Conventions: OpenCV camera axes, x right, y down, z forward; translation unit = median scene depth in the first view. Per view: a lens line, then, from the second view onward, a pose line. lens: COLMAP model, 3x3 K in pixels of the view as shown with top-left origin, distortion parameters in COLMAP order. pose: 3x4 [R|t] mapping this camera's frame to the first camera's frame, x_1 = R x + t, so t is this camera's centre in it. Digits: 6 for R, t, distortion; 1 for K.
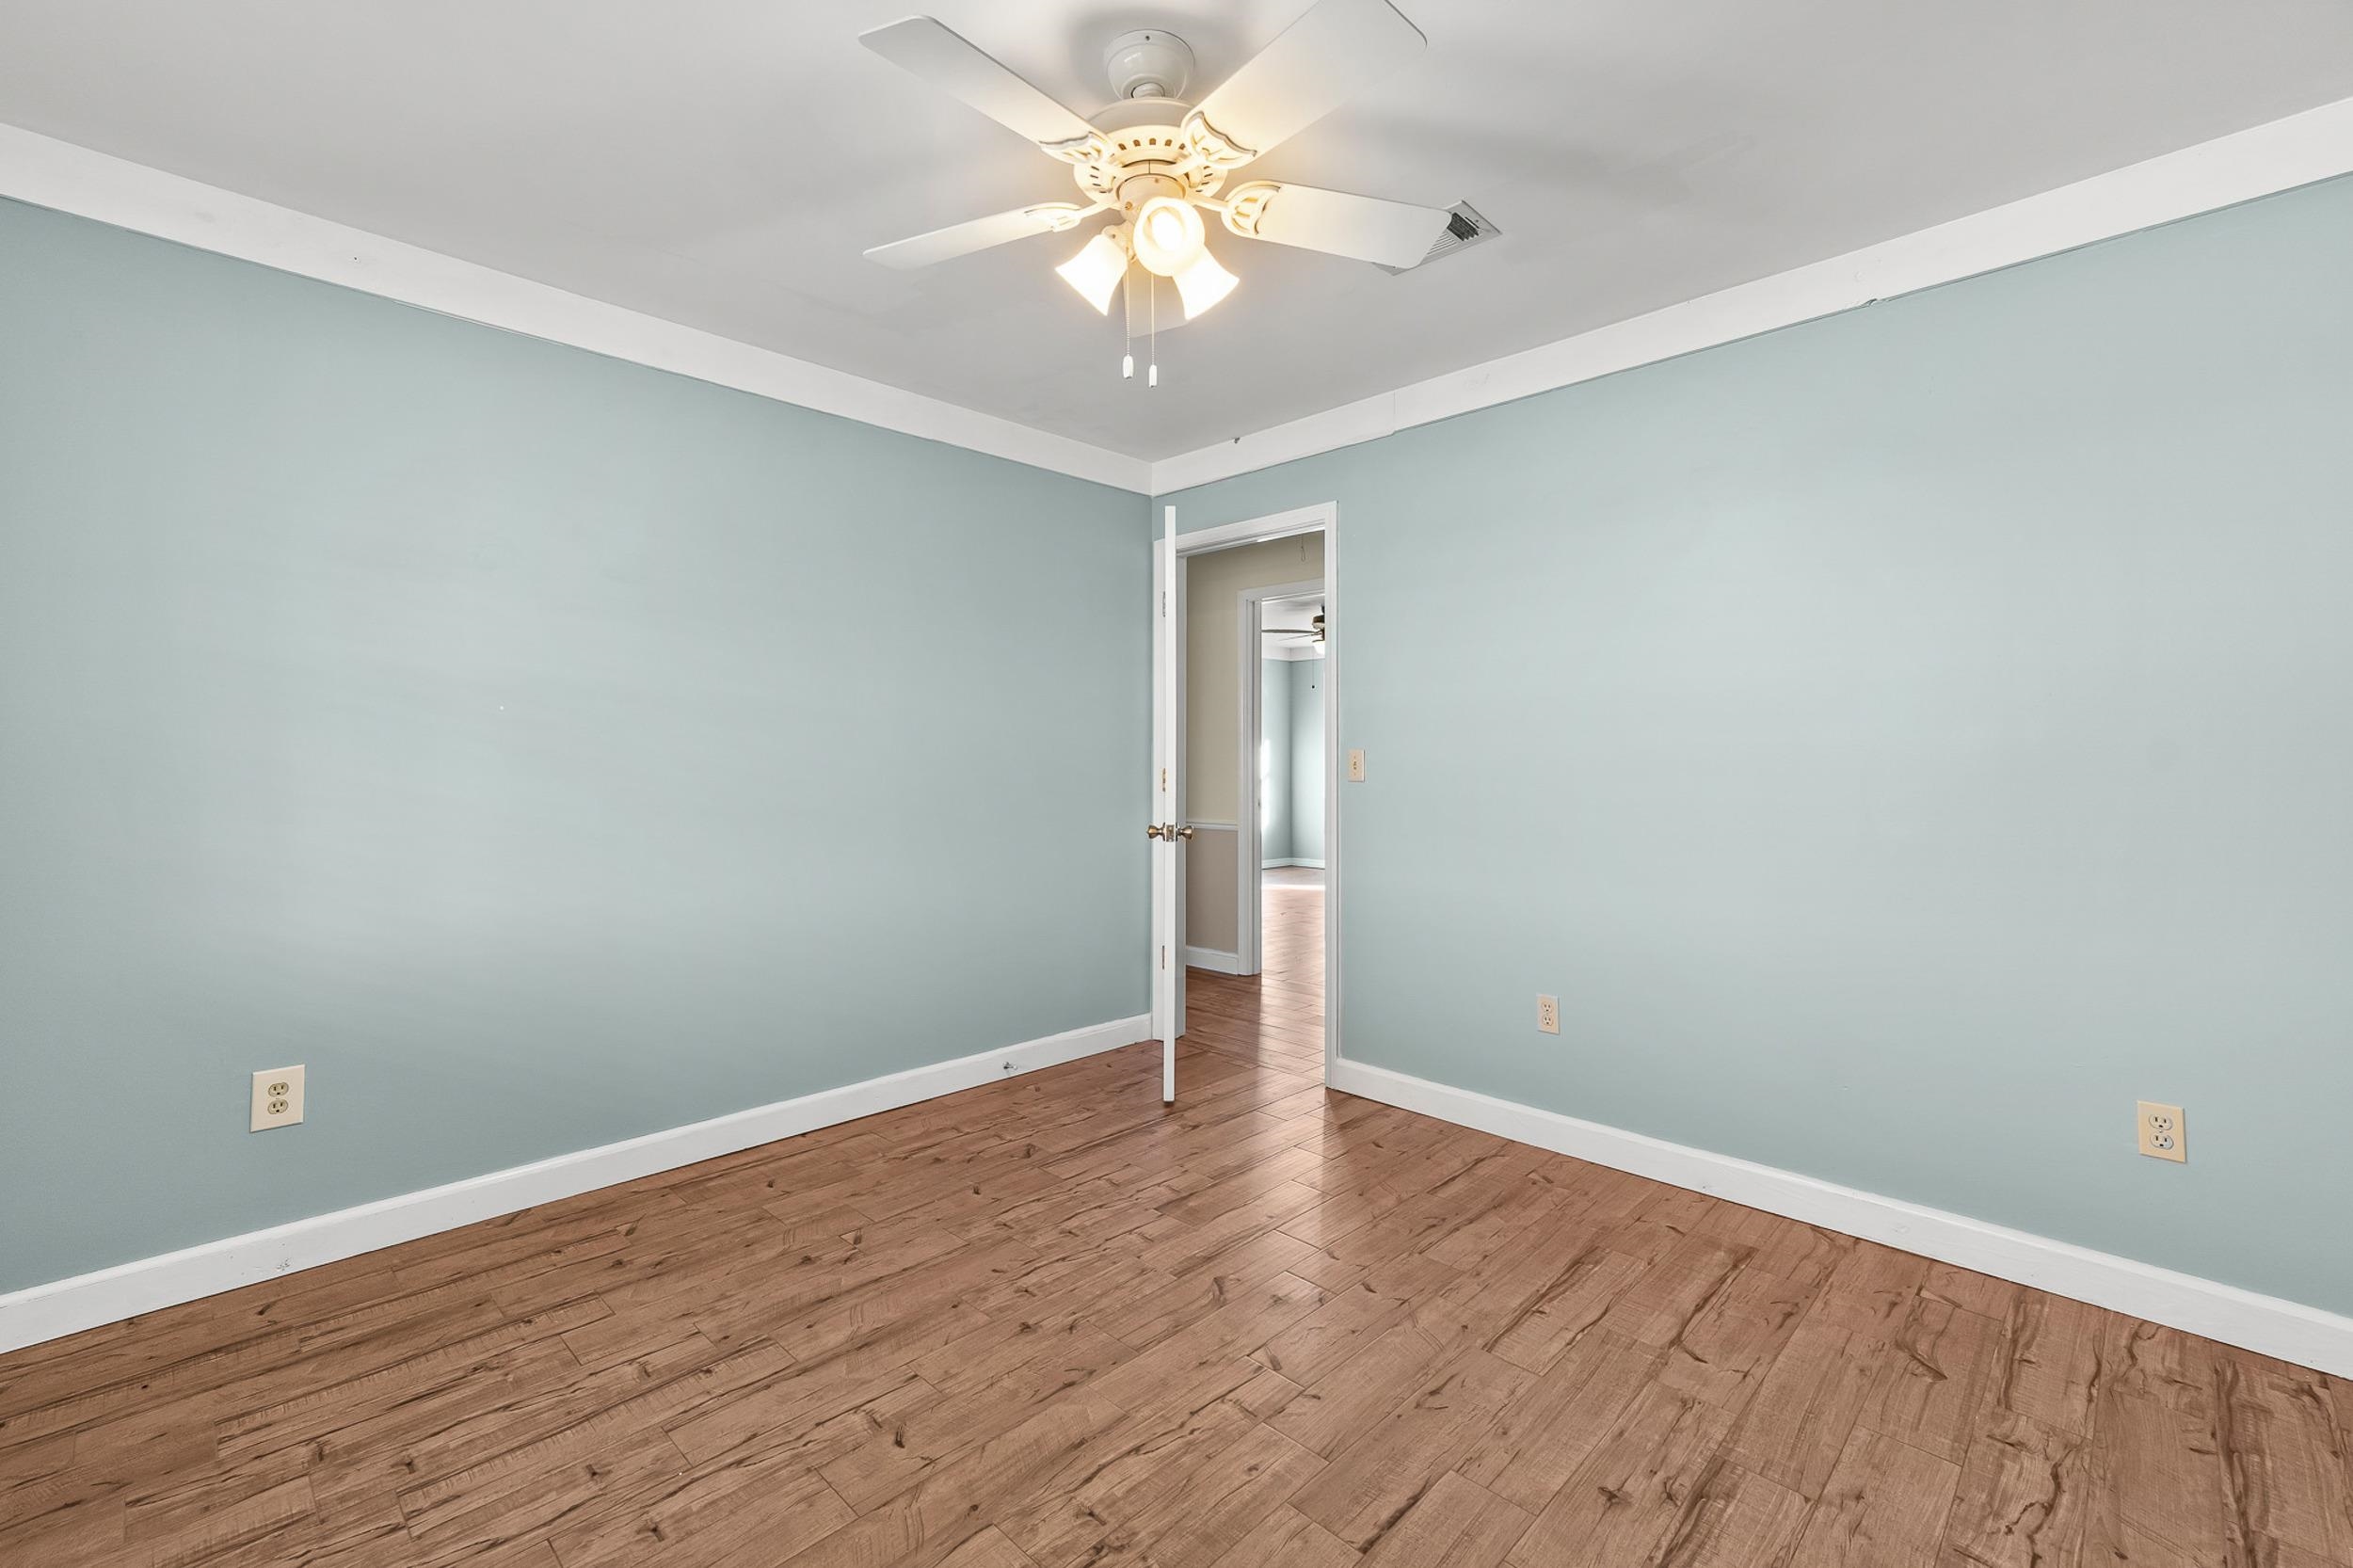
lens RADIAL K [[1008.3, 0, 1178.9], [0, 1008.3, 776.7], [0, 0, 1]] dist [0.005001, 0.001754]
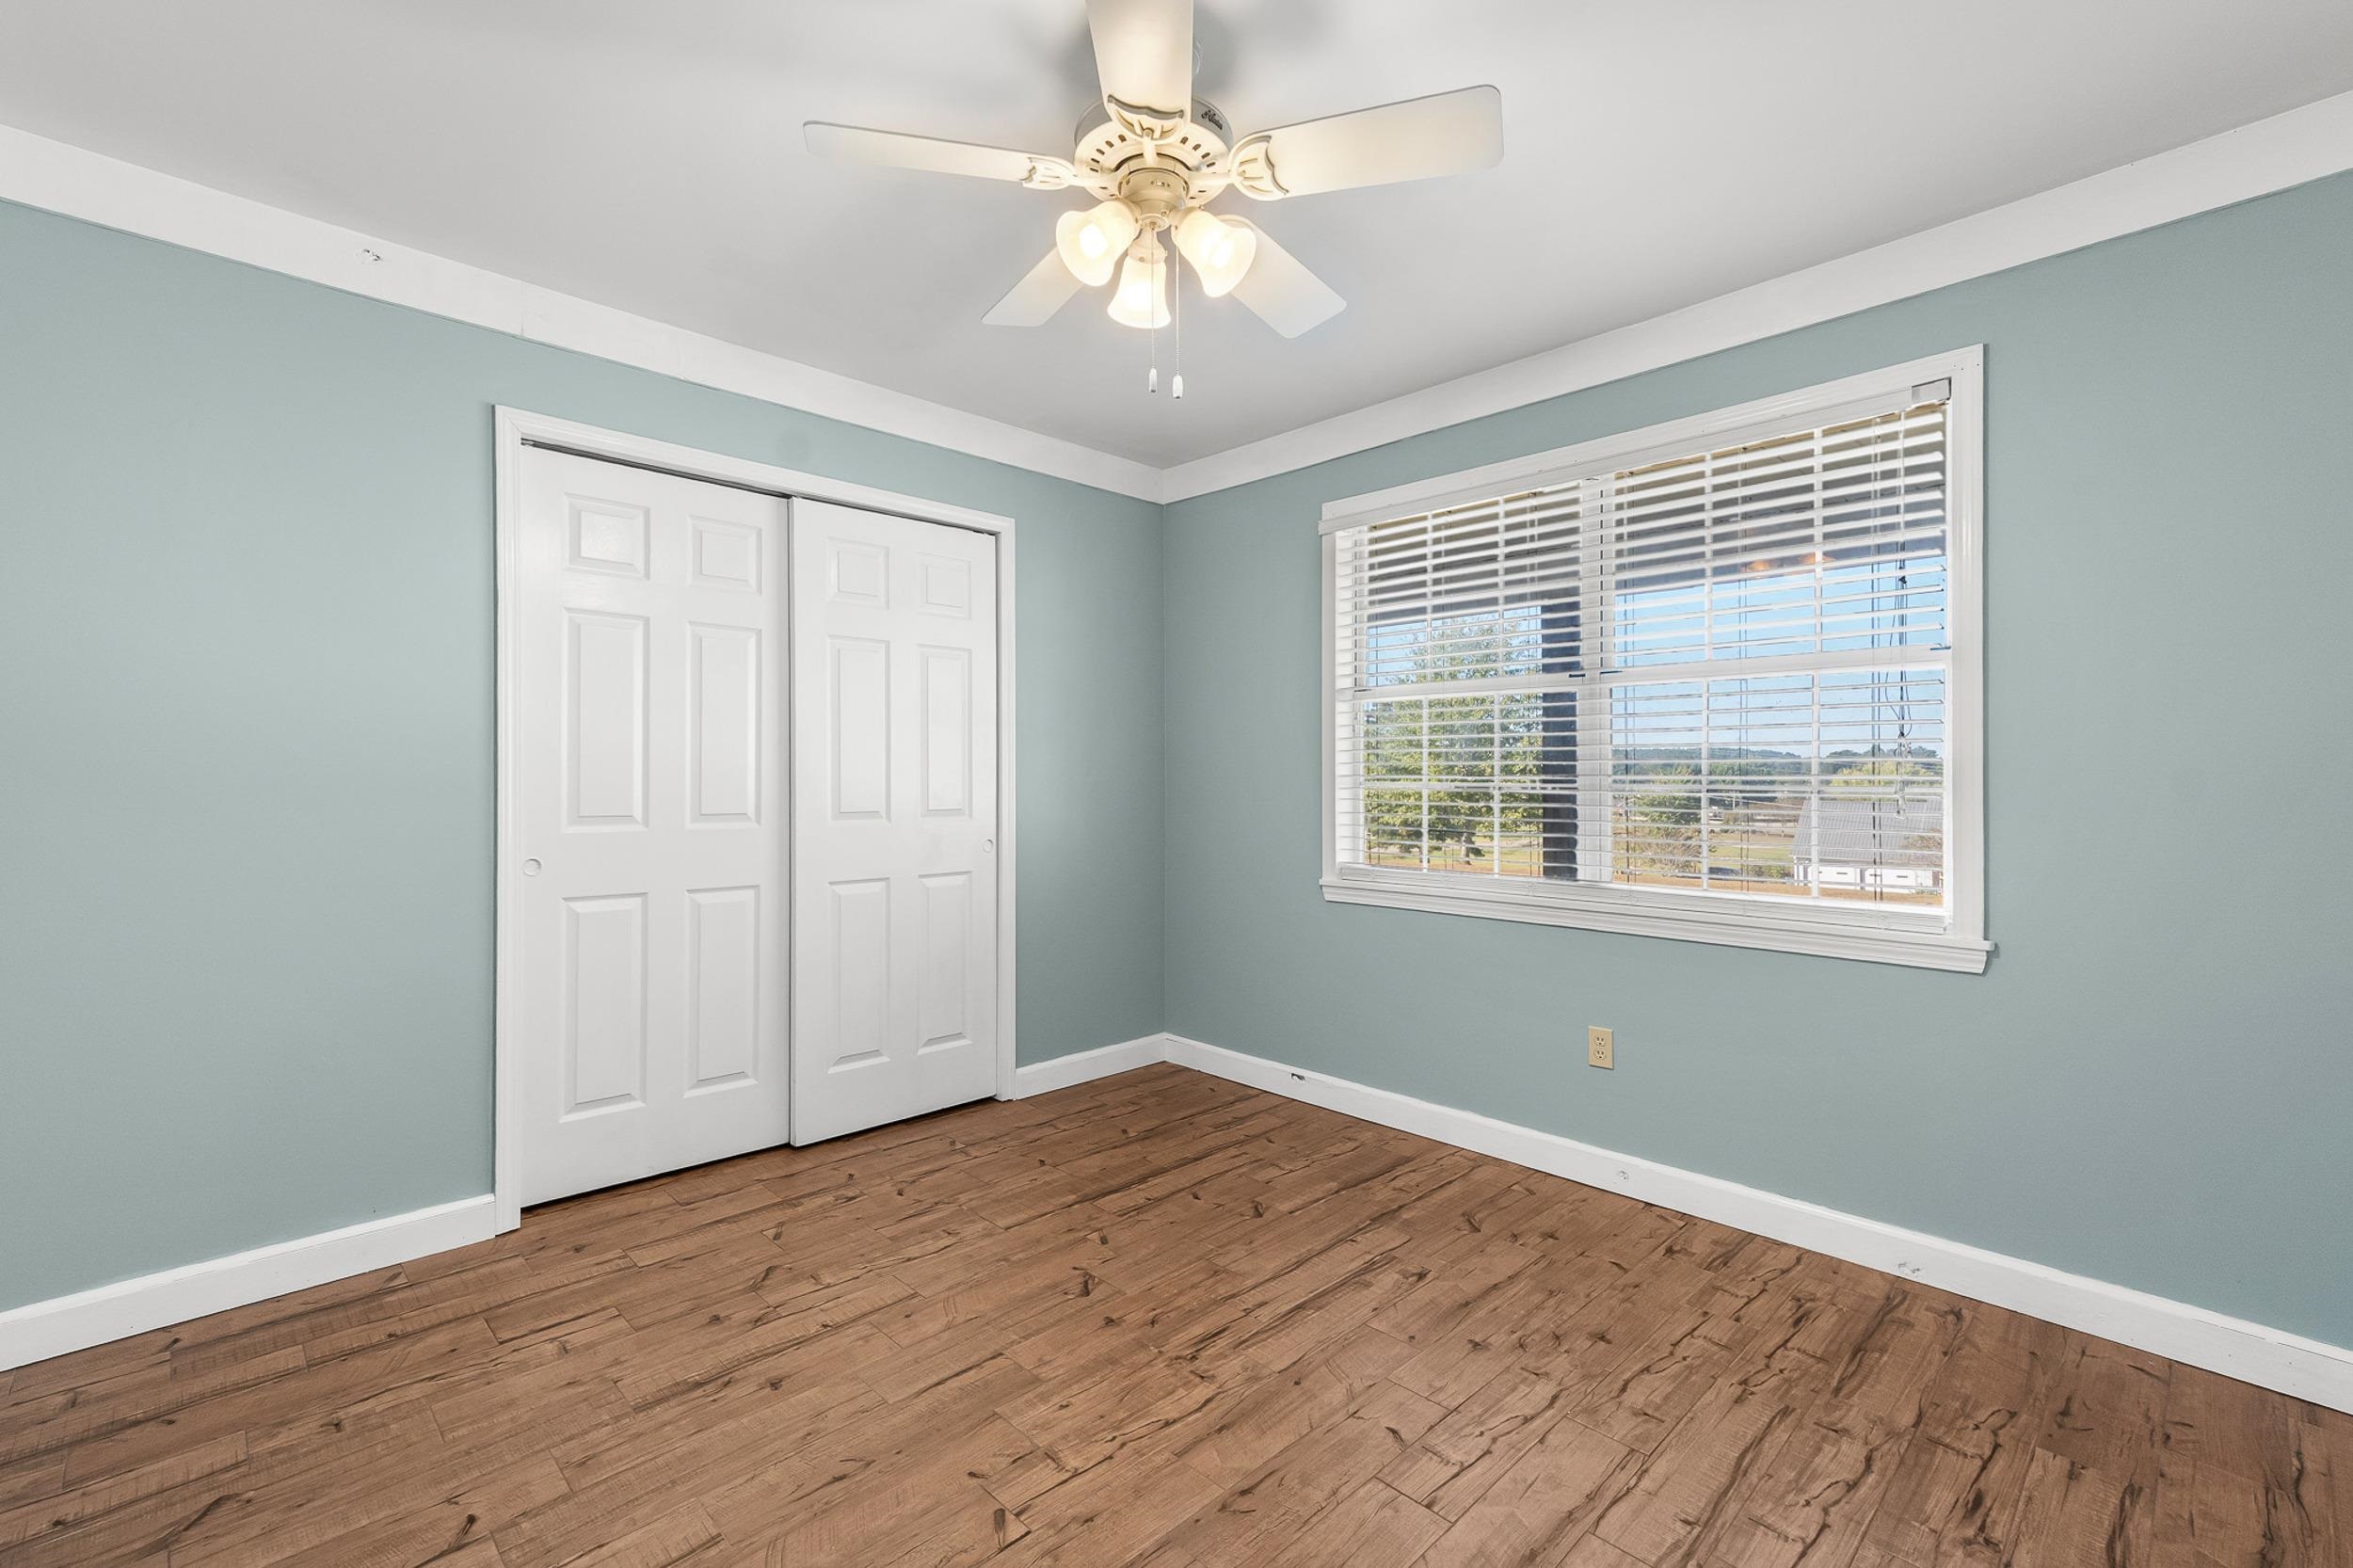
lens RADIAL K [[1008.3, 0, 1174.1], [0, 1008.3, 778.4], [0, 0, 1]] dist [0.005001, 0.001754]
pose [[-0.999773, -0.008080, 0.019716, -0.063461], [-0.007817, 0.999880, 0.013338, -0.031815], [-0.019822, 0.013181, -0.999717, 2.036384]]
